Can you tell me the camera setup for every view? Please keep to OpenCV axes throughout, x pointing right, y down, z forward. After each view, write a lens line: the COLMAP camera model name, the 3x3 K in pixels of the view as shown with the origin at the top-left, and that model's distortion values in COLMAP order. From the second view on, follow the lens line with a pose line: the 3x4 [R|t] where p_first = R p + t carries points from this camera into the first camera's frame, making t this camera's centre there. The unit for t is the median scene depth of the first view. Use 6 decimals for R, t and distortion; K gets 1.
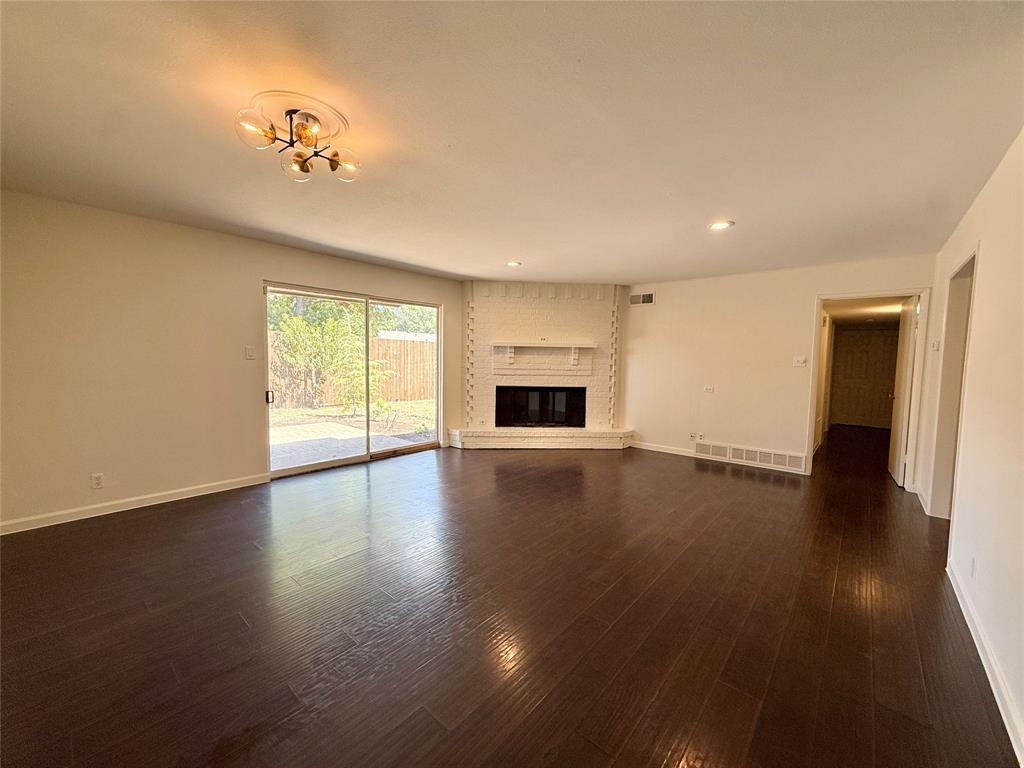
lens RADIAL K [[408.7, 0, 512.0], [0, 408.7, 384.0], [0, 0, 1]] dist [0.000284, -0.000102]
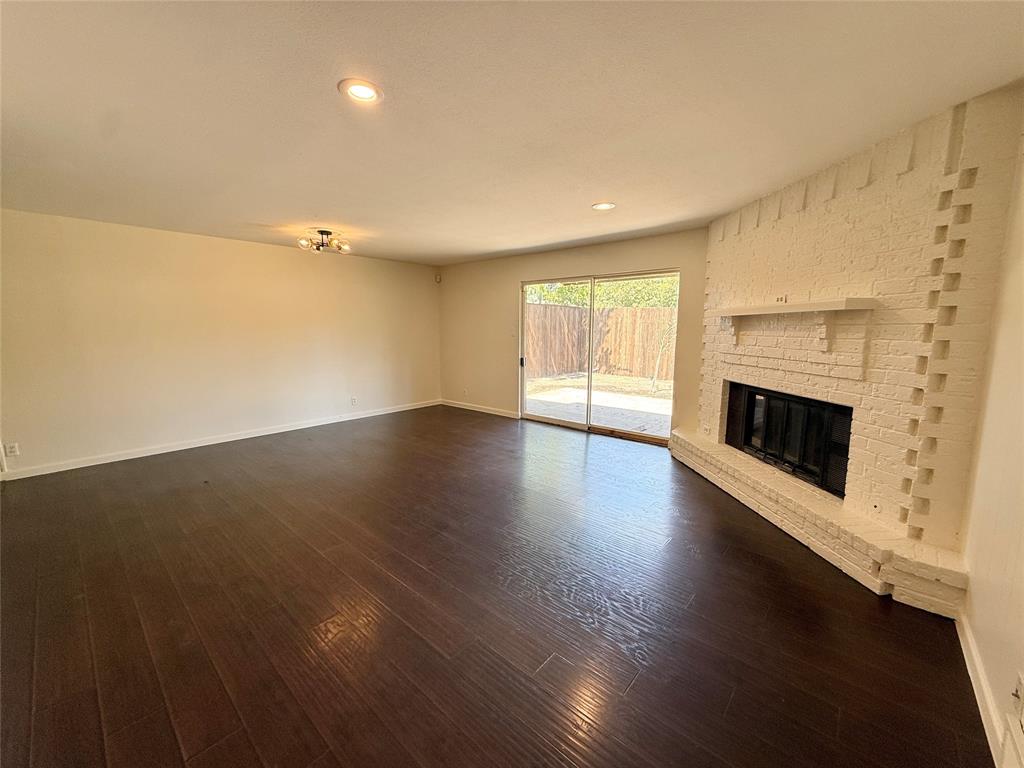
lens RADIAL K [[408.7, 0, 512.0], [0, 408.7, 384.0], [0, 0, 1]] dist [0.000284, -0.000102]
pose [[-0.008795, 0.116860, -0.993109, 0.613715], [-0.068802, 0.990723, 0.117189, -0.041611], [0.997592, 0.069359, -0.000673, 0.684560]]
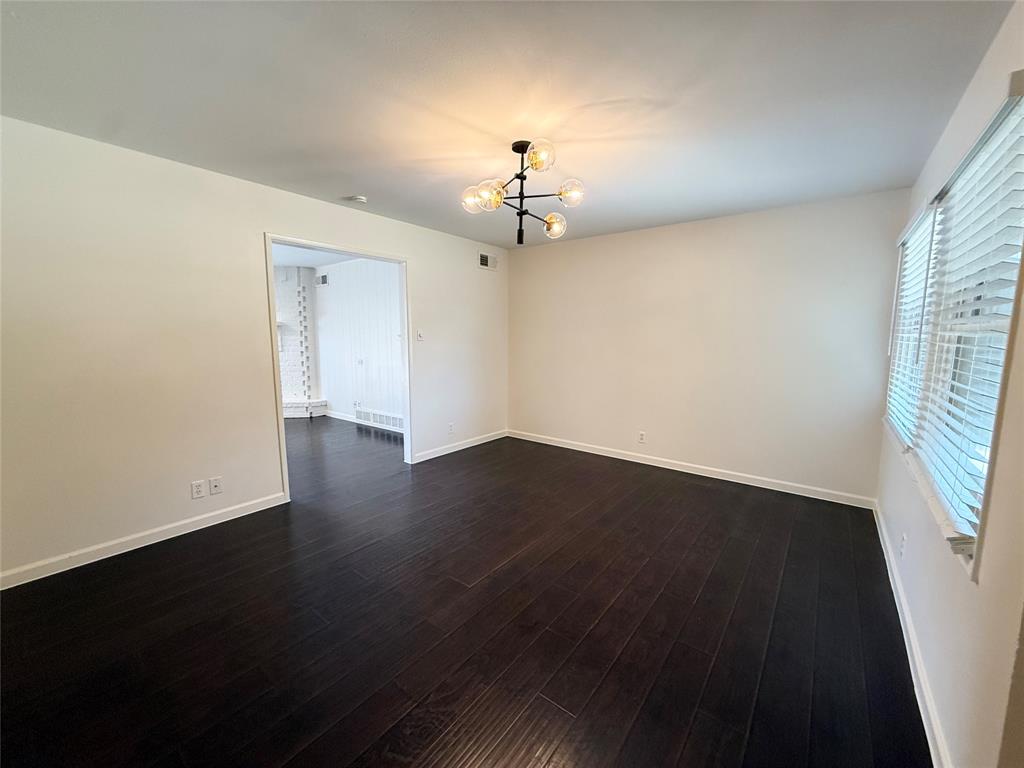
lens RADIAL K [[408.7, 0, 512.0], [0, 408.7, 384.0], [0, 0, 1]] dist [0.000284, -0.000102]
pose [[0.998630, -0.018935, 0.048778, 0.780093], [0.016590, 0.998707, 0.048044, 0.025379], [-0.049625, -0.047169, 0.997654, -0.127120]]
